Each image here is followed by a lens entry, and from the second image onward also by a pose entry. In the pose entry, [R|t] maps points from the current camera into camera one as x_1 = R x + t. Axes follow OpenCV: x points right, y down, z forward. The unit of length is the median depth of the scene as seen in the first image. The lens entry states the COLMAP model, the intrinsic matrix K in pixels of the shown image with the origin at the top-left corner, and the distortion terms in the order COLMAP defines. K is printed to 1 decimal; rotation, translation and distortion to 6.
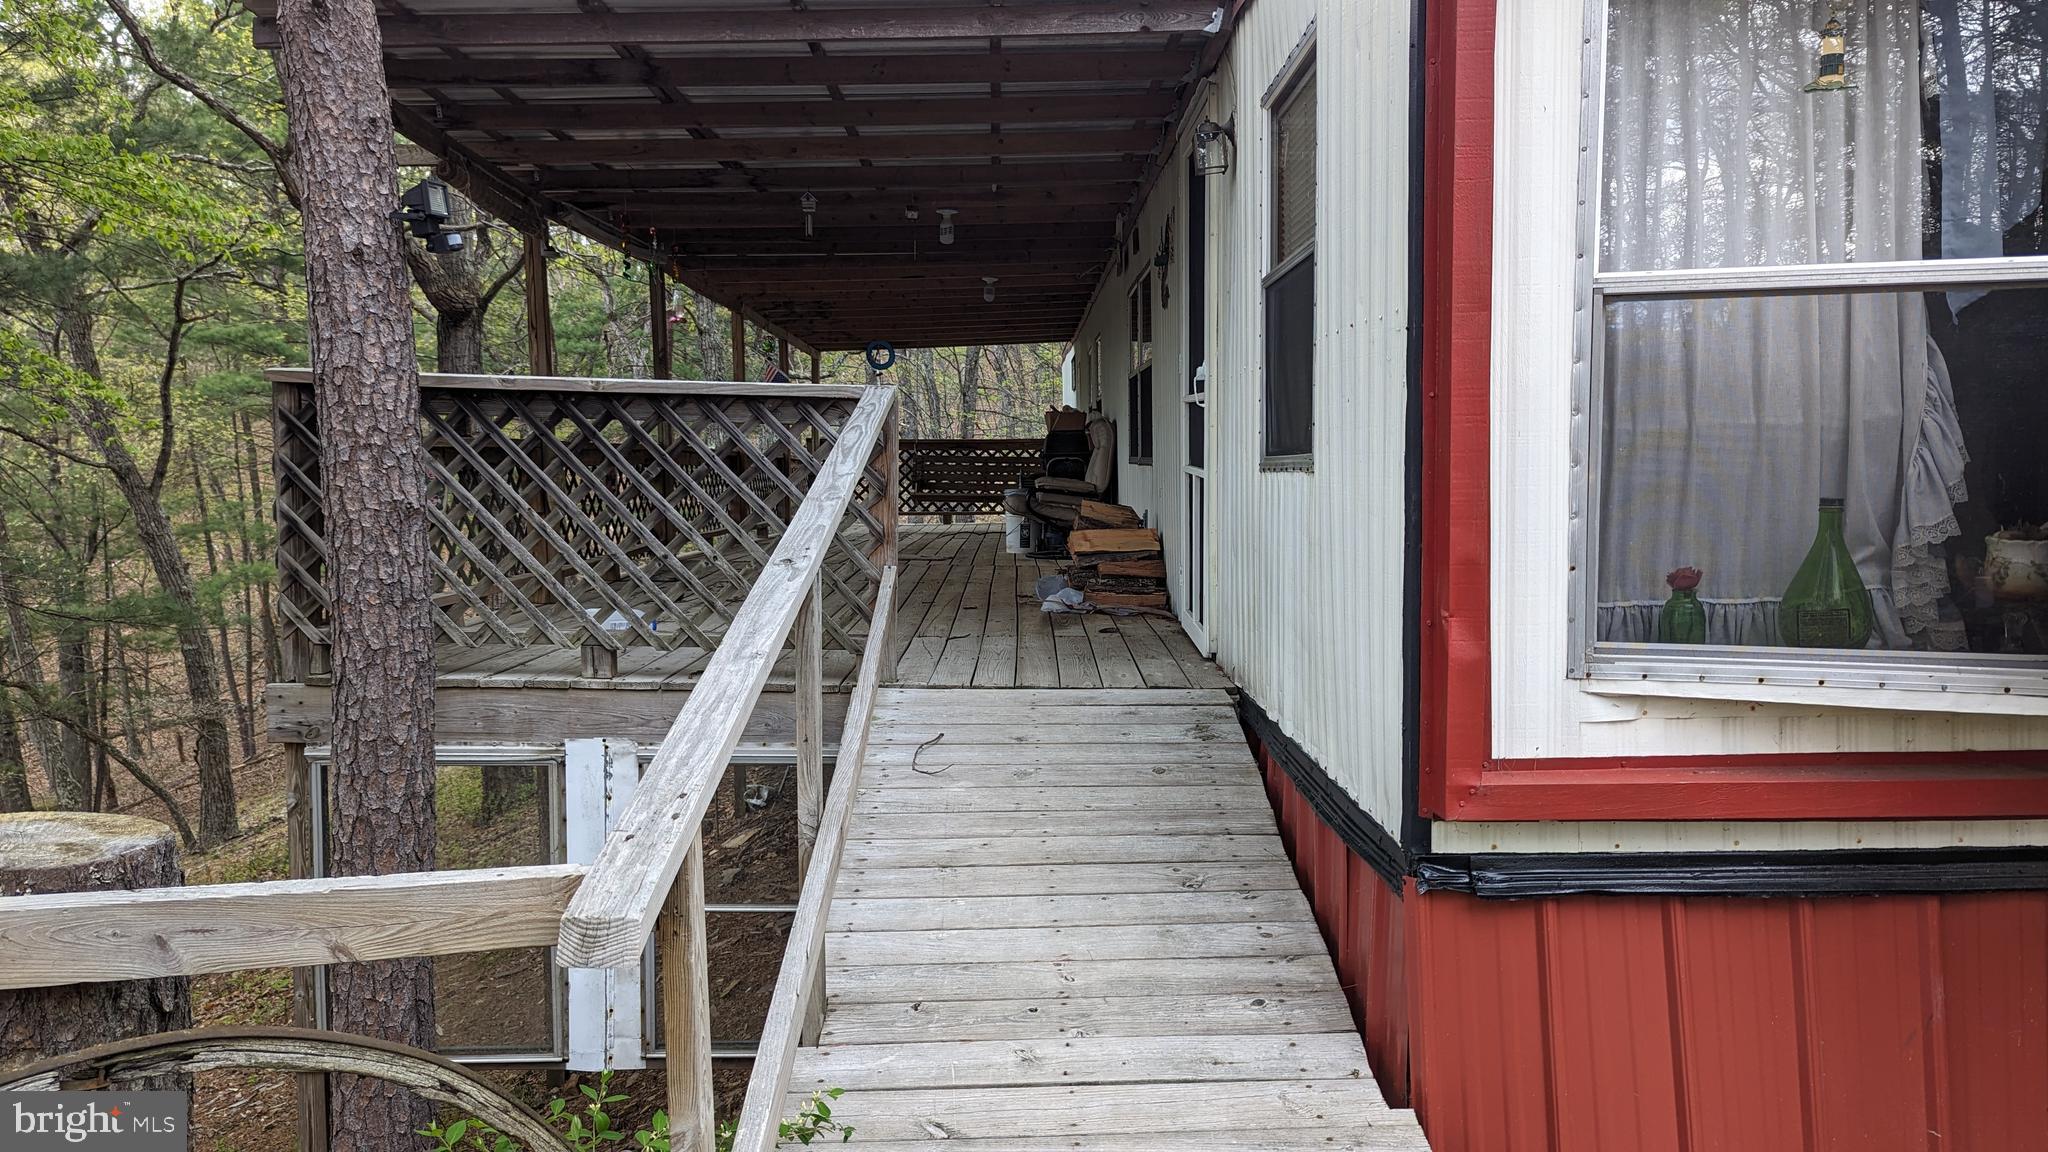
lens RADIAL K [[1440.0, 0, 1020.7], [0, 1440.0, 582.3], [0, 0, 1]] dist [0.039247, 0.000893]
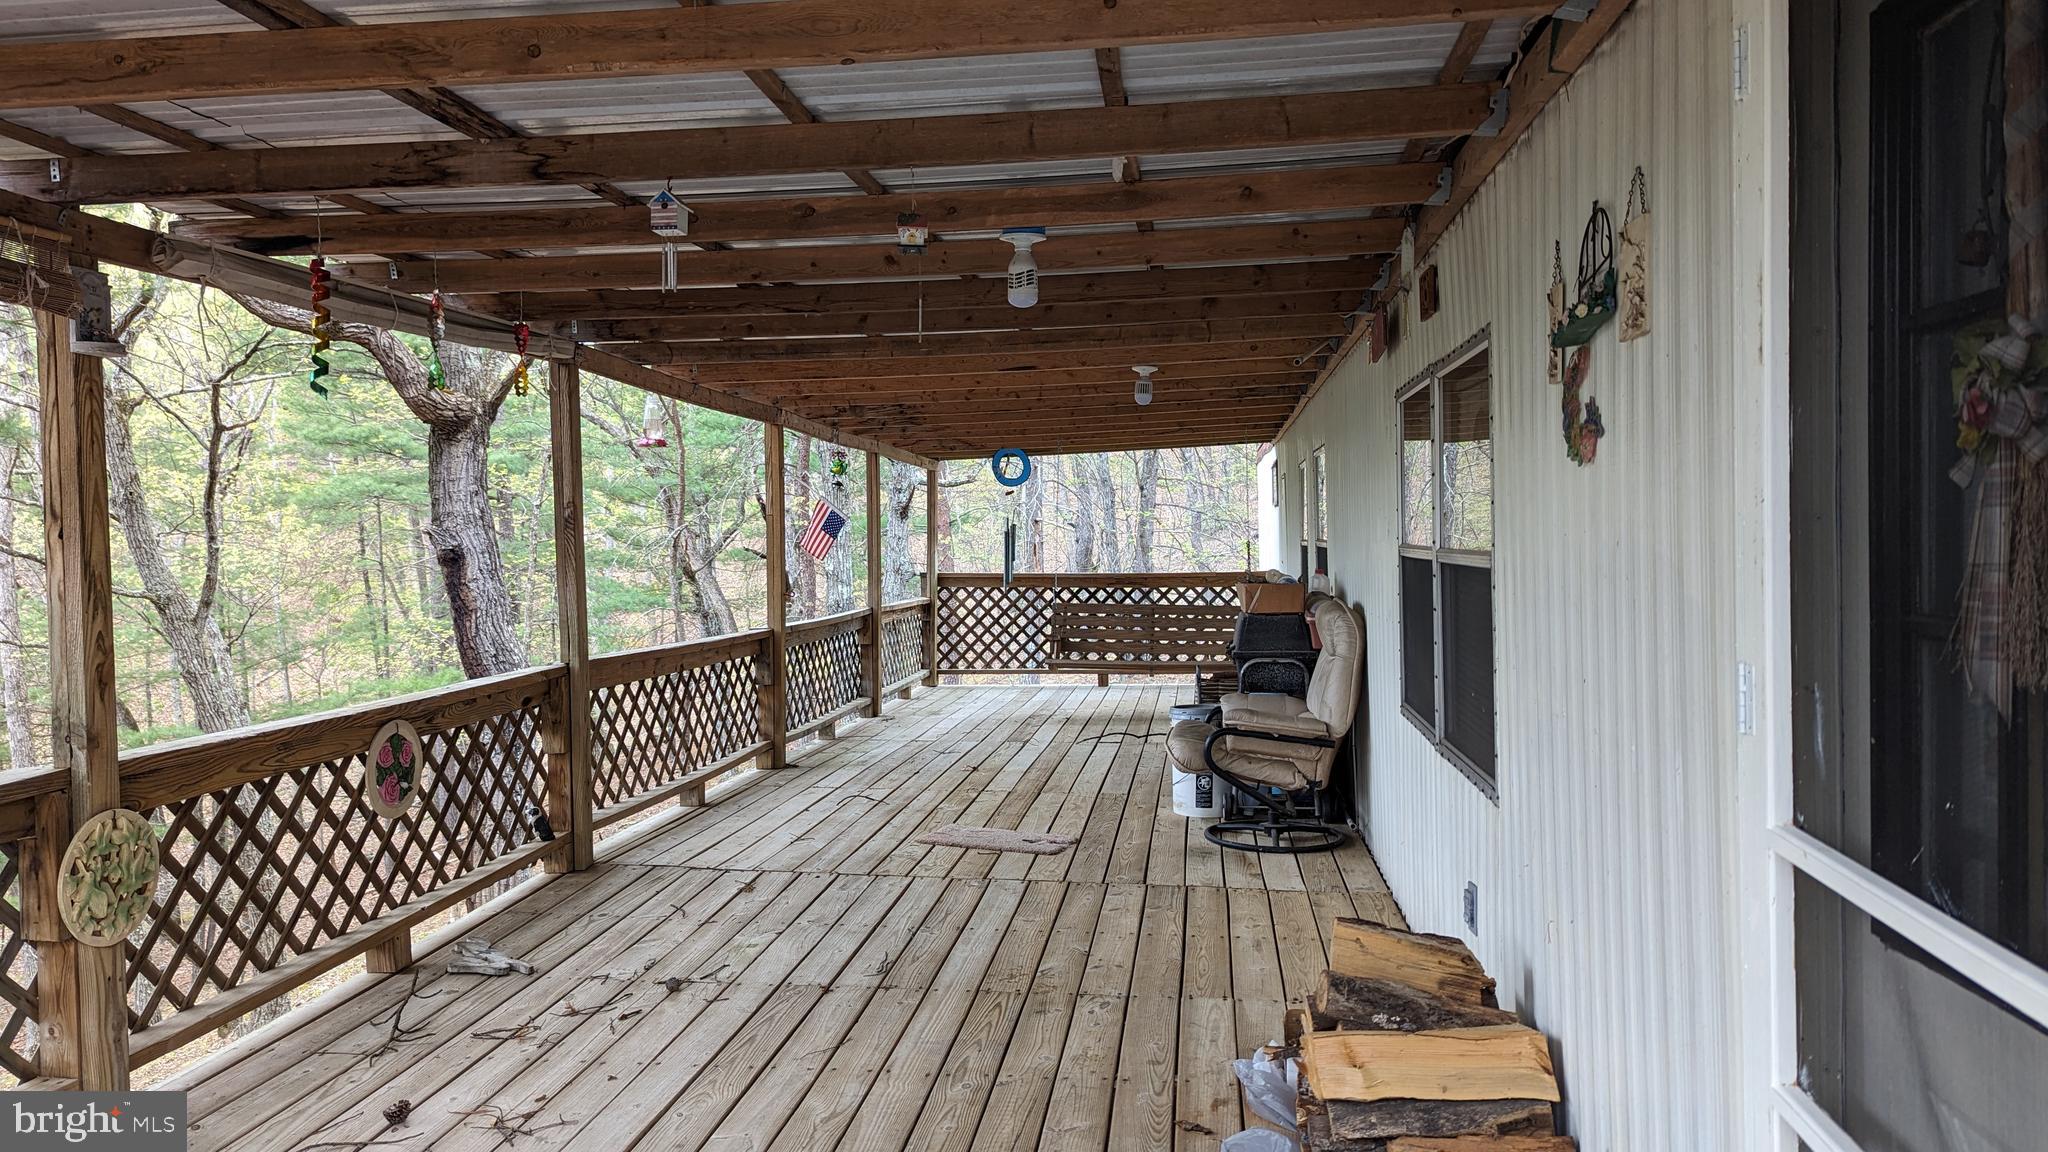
lens RADIAL K [[1440.0, 0, 1022.9], [0, 1440.0, 567.2], [0, 0, 1]] dist [0.039247, 0.000893]
pose [[0.991677, -0.002016, -0.128737, 0.005106], [-0.005839, 0.998145, -0.060607, -0.081092], [0.128620, 0.060855, 0.989825, 0.359644]]
